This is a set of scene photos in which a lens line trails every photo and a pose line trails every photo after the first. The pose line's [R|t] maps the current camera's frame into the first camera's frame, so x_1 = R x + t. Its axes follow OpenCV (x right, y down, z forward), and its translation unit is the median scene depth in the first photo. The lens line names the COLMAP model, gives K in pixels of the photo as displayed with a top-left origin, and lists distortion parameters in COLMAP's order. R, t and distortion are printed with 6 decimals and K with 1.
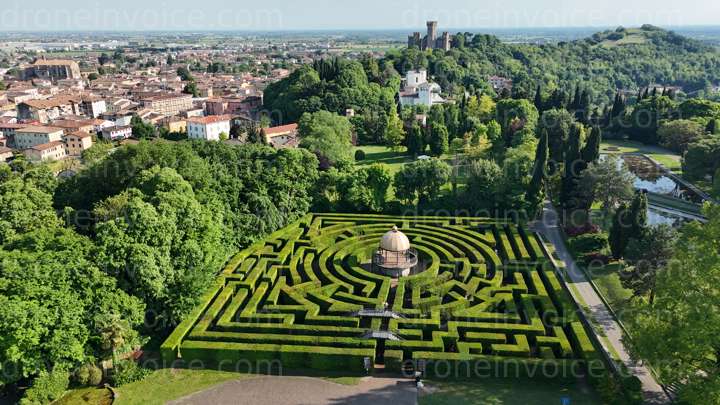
lens RADIAL K [[528.9, 0, 360.0], [0, 528.9, 202.5], [0, 0, 1]] dist [0.094738, -0.096496]
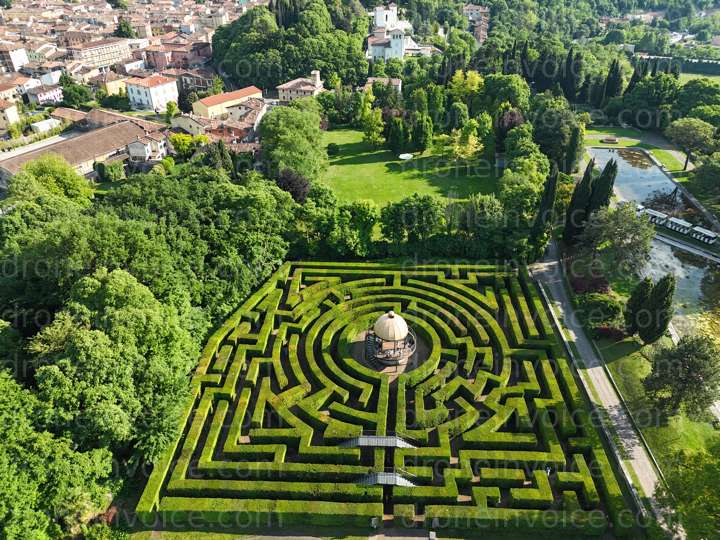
lens RADIAL K [[530.2, 0, 360.0], [0, 530.2, 270.0], [0, 0, 1]] dist [0.077580, -0.065230]
pose [[0.997365, -0.035260, 0.063396, -0.037707], [0.018119, 0.967311, 0.252946, -0.236088], [-0.070243, -0.251131, 0.965401, 0.167438]]
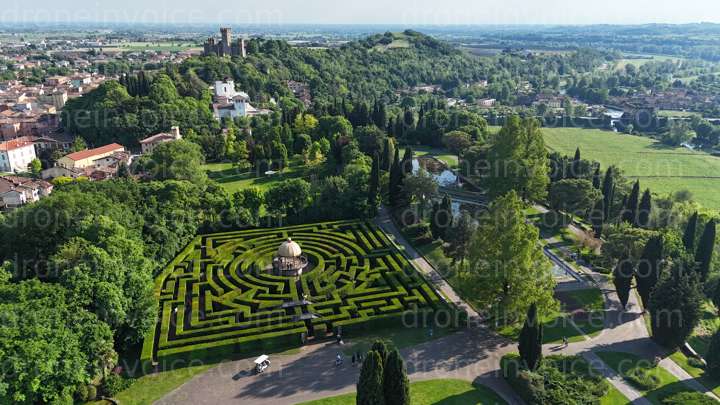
lens RADIAL K [[528.9, 0, 360.0], [0, 528.9, 202.5], [0, 0, 1]] dist [0.094738, -0.096496]
pose [[0.925923, -0.112395, 0.360603, -0.225906], [0.109535, 0.993576, 0.028430, -0.058032], [-0.361482, 0.013175, 0.932286, -0.280103]]
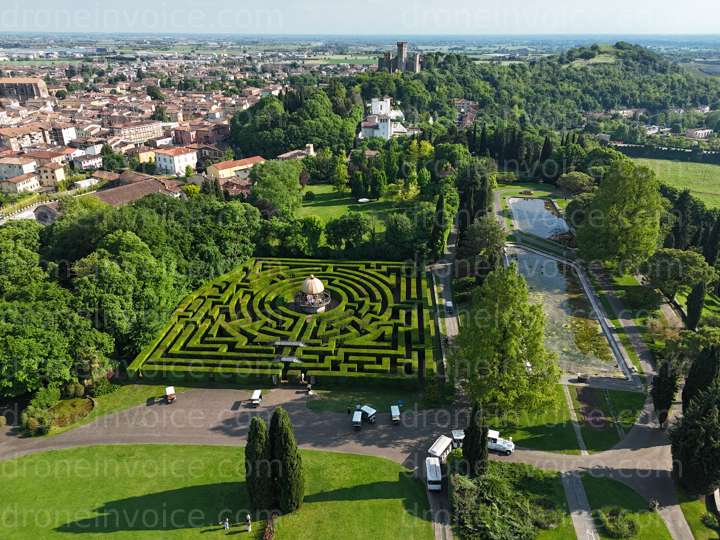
lens RADIAL K [[530.2, 0, 360.0], [0, 530.2, 270.0], [0, 0, 1]] dist [0.077580, -0.065230]
pose [[0.999439, -0.002988, 0.033346, 0.135408], [-0.000354, 0.995012, 0.099757, -0.091026], [-0.033478, -0.099713, 0.994453, -0.273100]]
